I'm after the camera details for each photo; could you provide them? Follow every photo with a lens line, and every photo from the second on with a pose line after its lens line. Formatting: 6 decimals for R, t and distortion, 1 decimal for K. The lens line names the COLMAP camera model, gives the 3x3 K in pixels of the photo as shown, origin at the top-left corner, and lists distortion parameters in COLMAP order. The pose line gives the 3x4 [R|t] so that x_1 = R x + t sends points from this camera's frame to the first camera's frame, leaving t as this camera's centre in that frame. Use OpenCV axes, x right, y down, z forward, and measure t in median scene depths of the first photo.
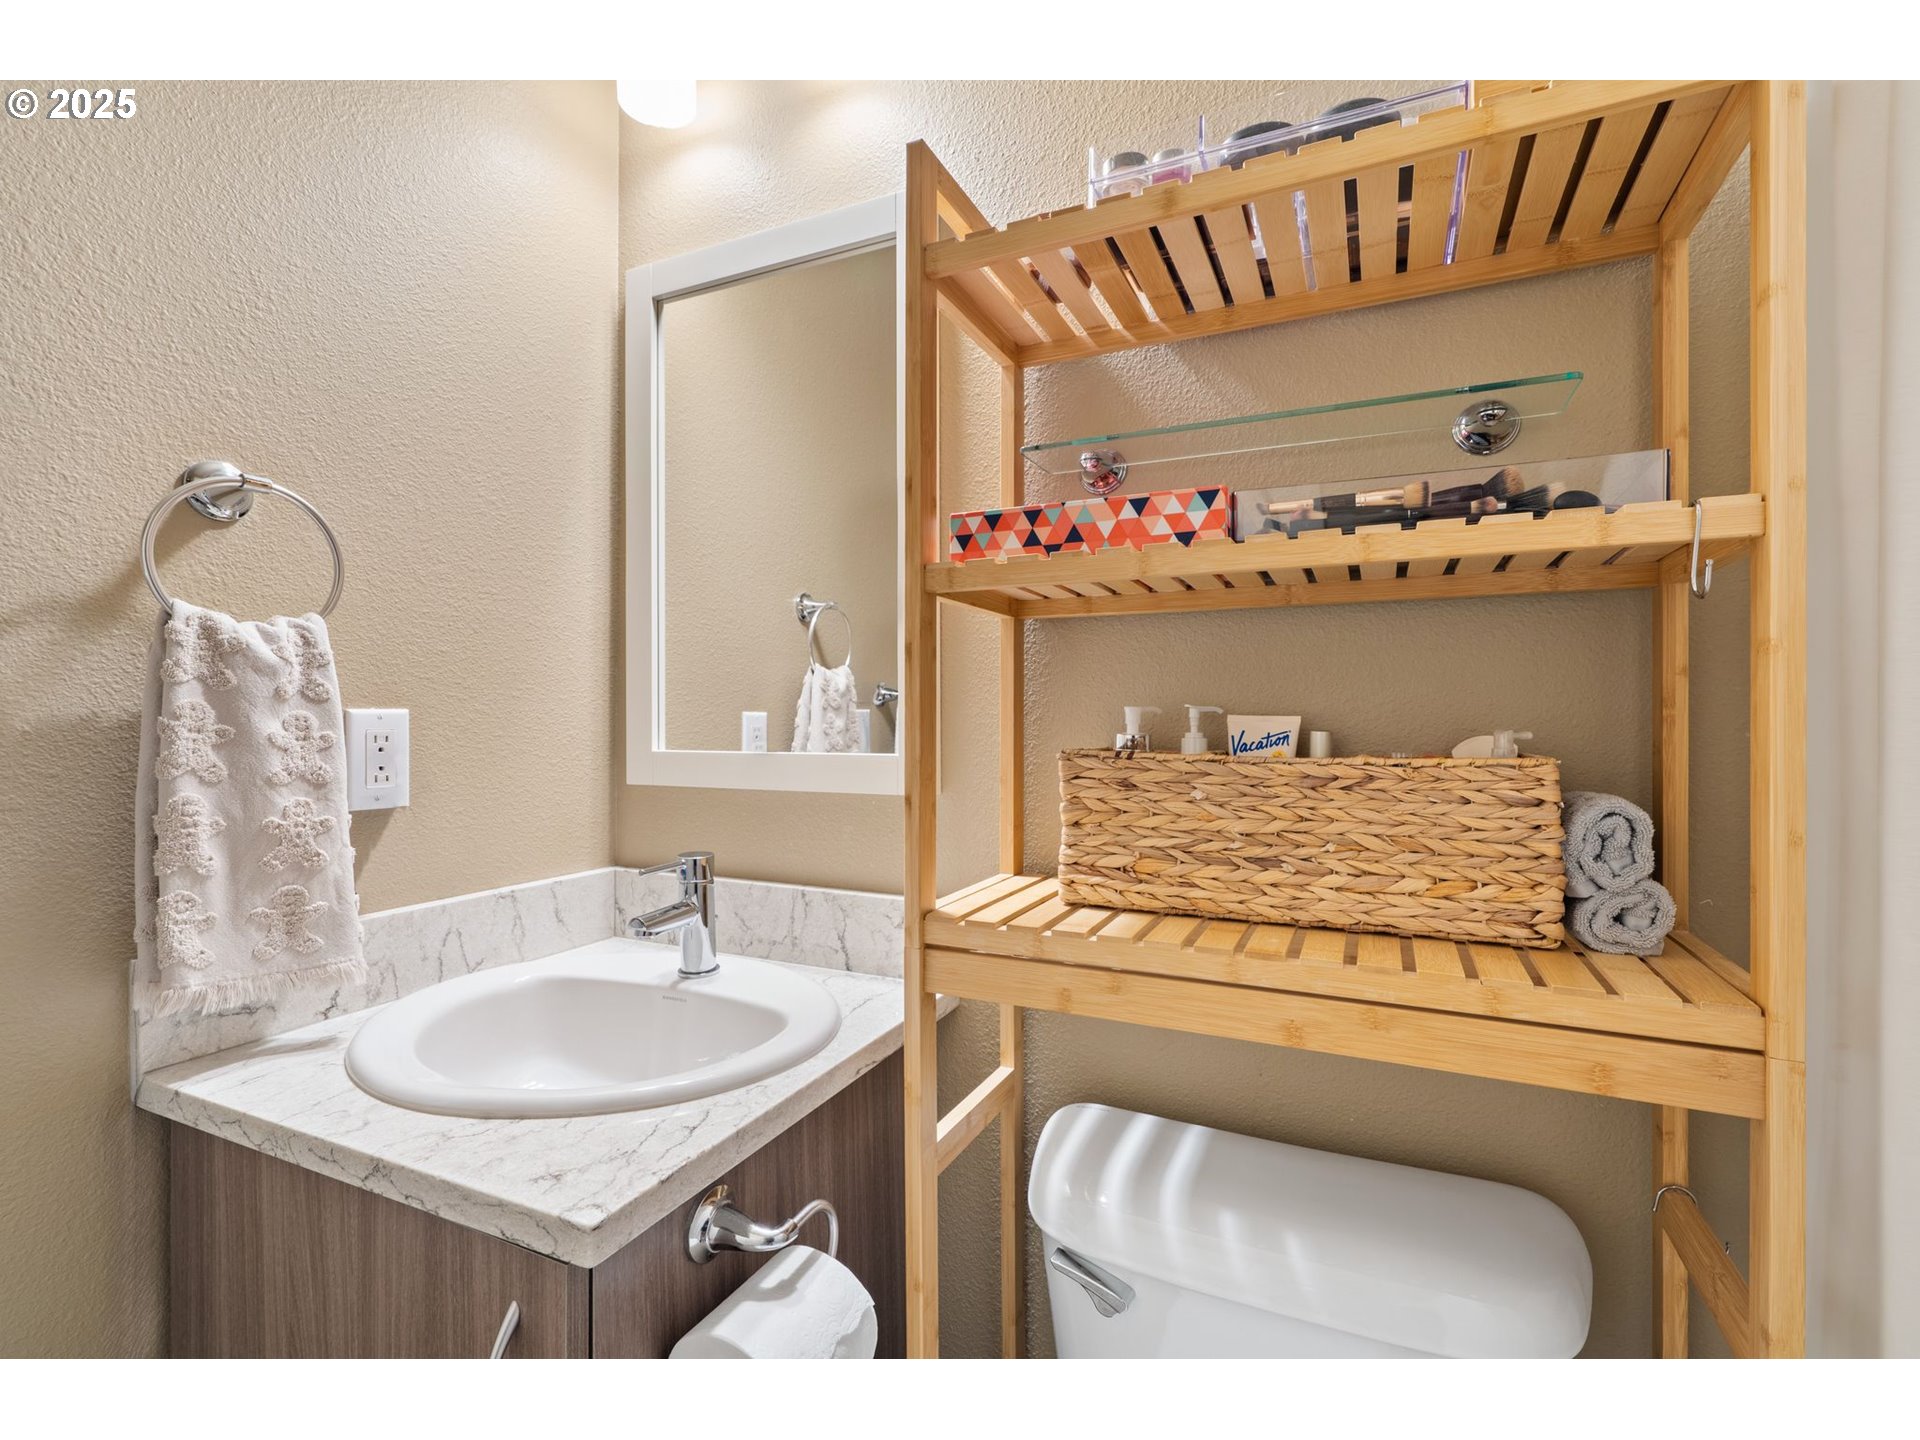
lens RADIAL K [[875.1, 0, 954.8], [0, 875.1, 721.5], [0, 0, 1]] dist [-0.000752, 0.001120]
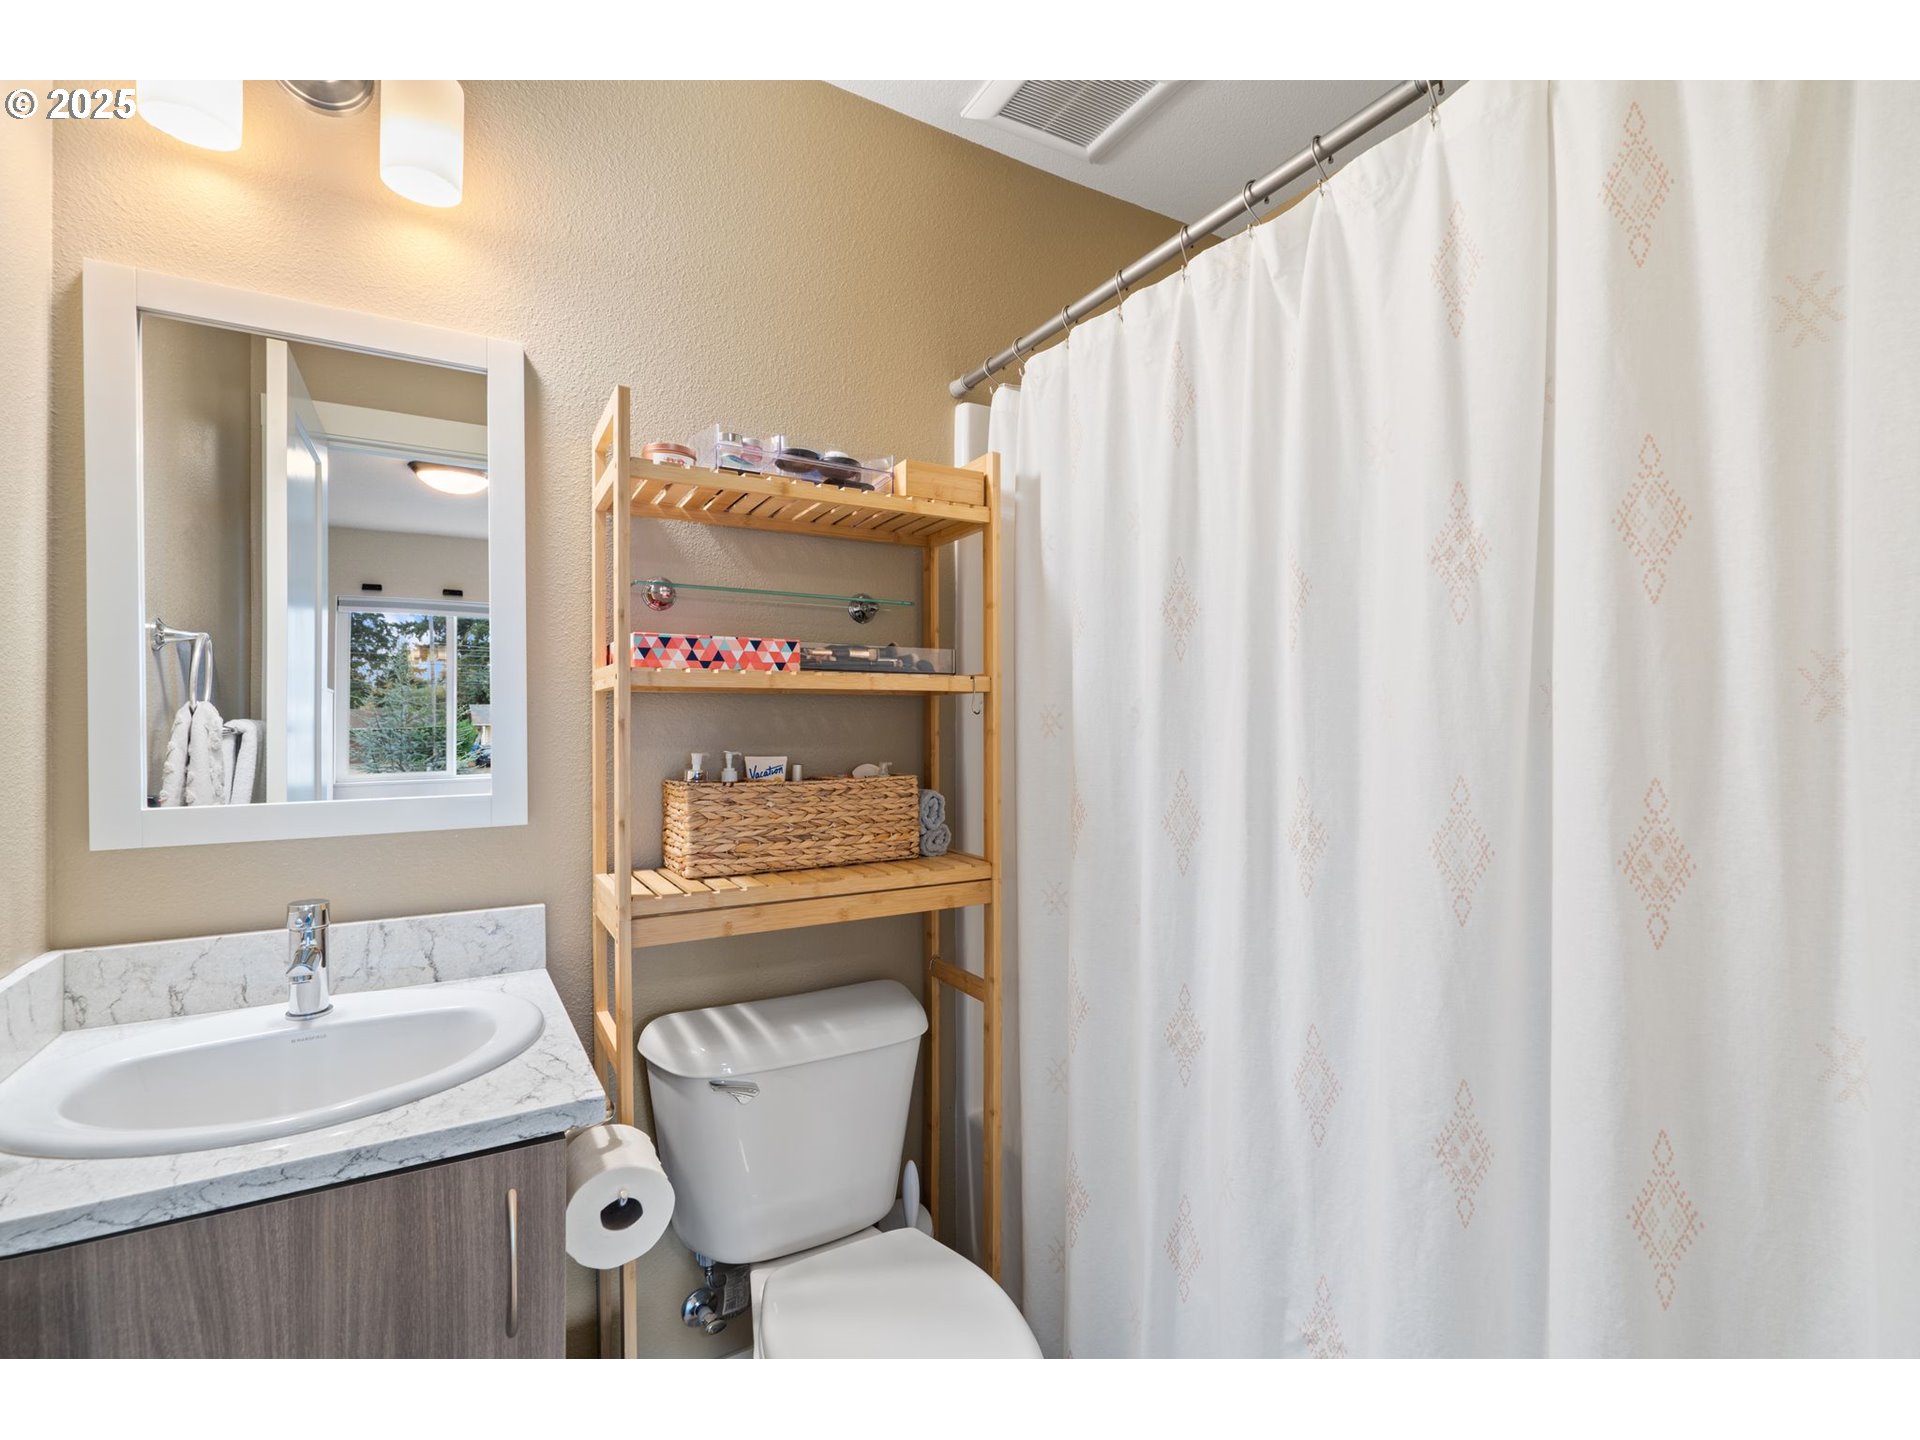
lens RADIAL K [[881.0, 0, 953.1], [0, 881.0, 727.4], [0, 0, 1]] dist [-0.000765, 0.000471]
pose [[0.566334, -0.008221, 0.824135, -1.012436], [0.007440, 0.999961, 0.004862, -0.081222], [-0.824142, 0.003377, 0.566373, -0.339209]]
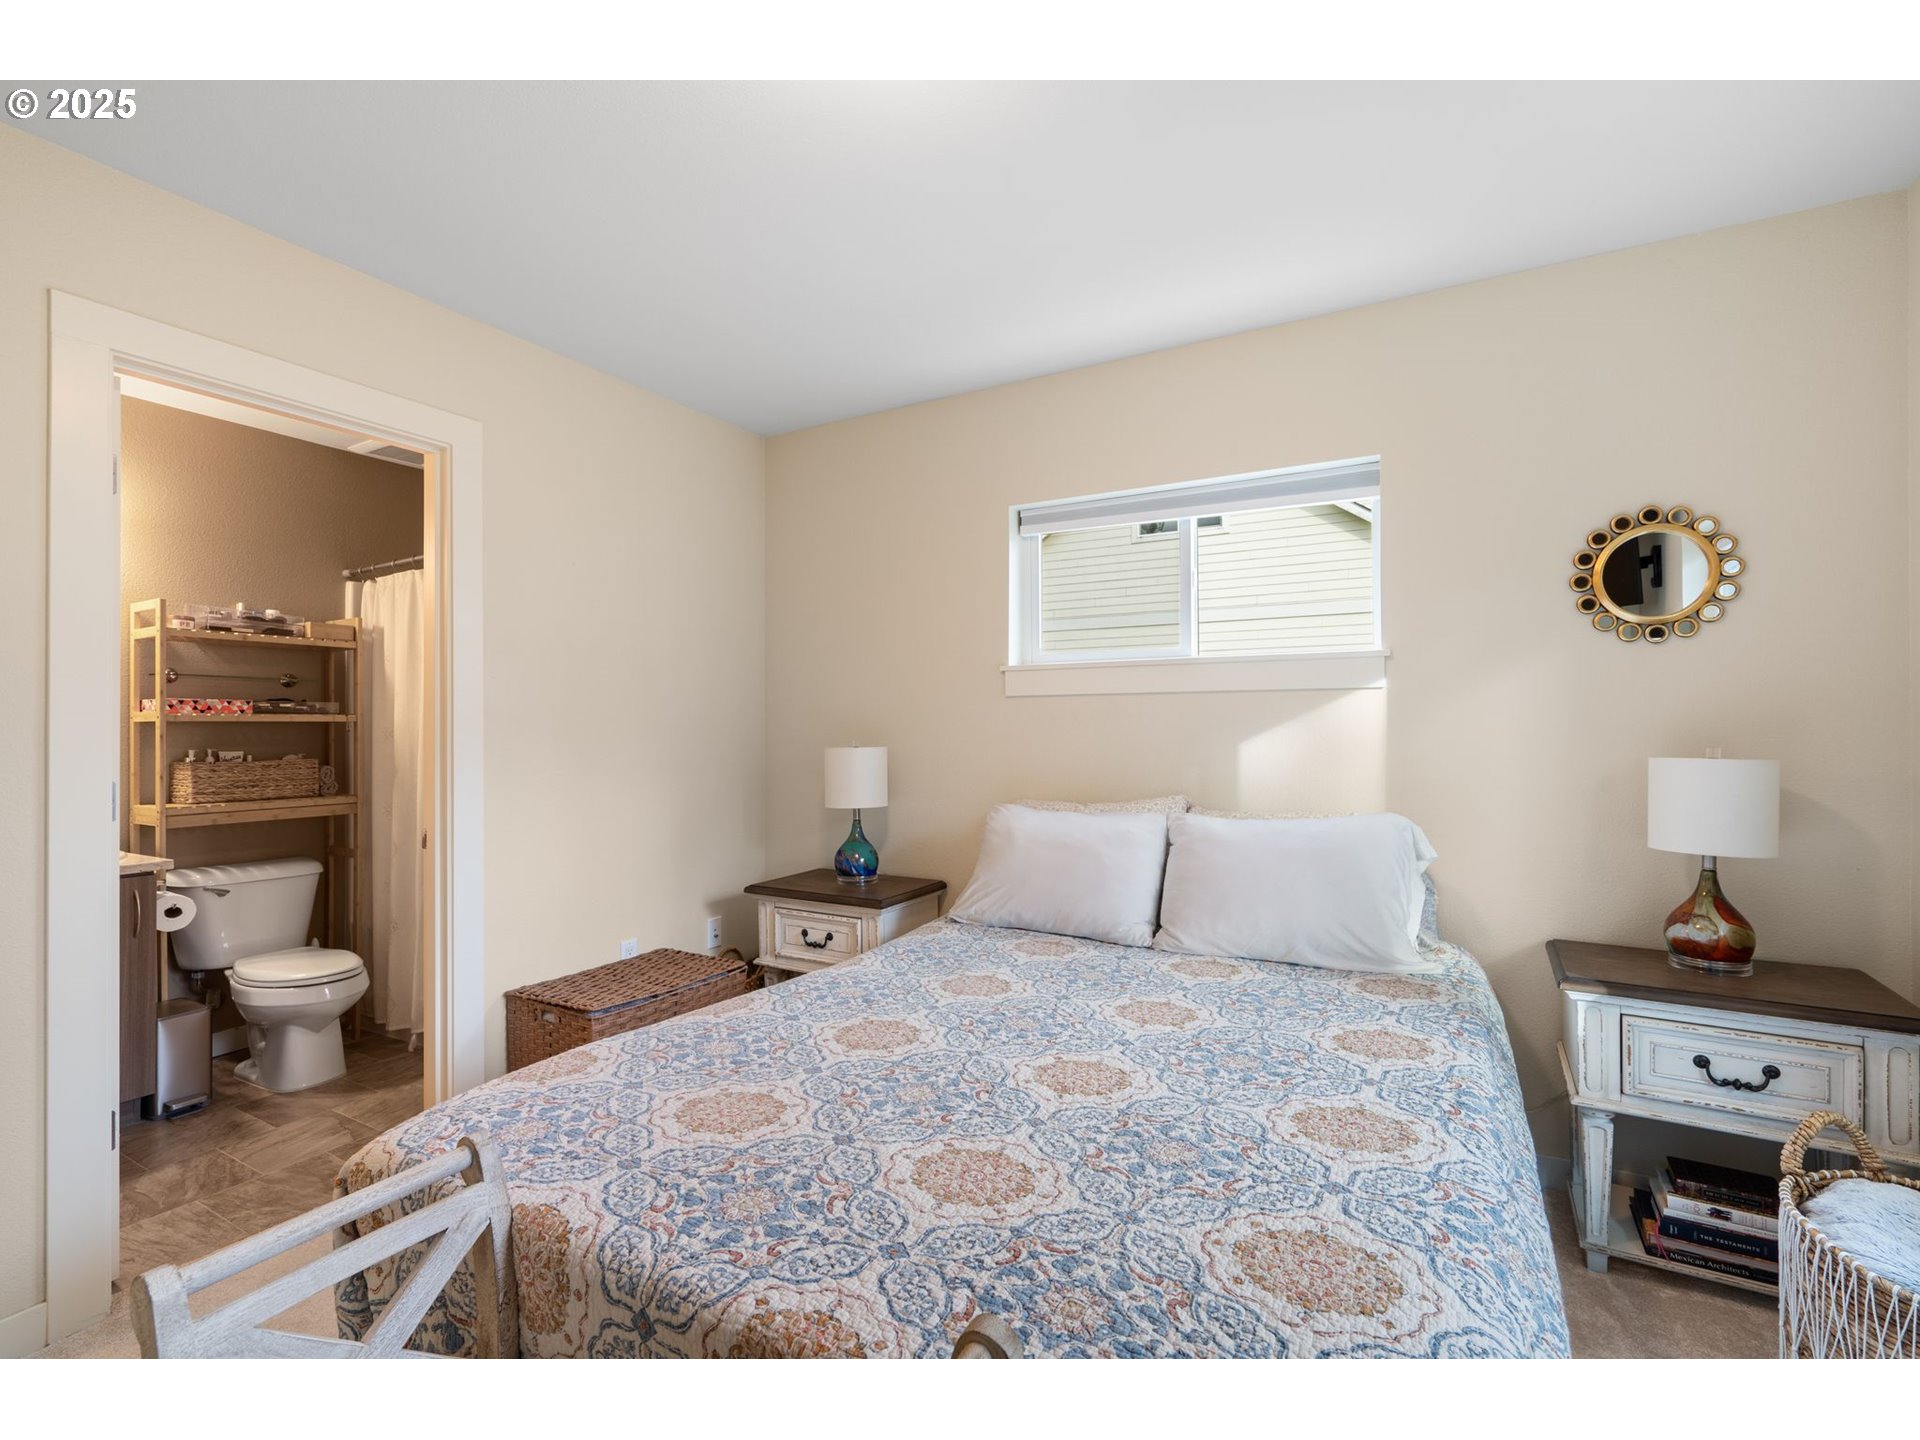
lens RADIAL K [[872.1, 0, 962.5], [0, 872.1, 720.7], [0, 0, 1]] dist [-0.003004, 0.001675]
pose [[0.070137, 0.004337, 0.997528, -3.605967], [0.010458, 0.999932, -0.005083, -0.098938], [-0.997483, 0.010789, 0.070087, -2.725548]]
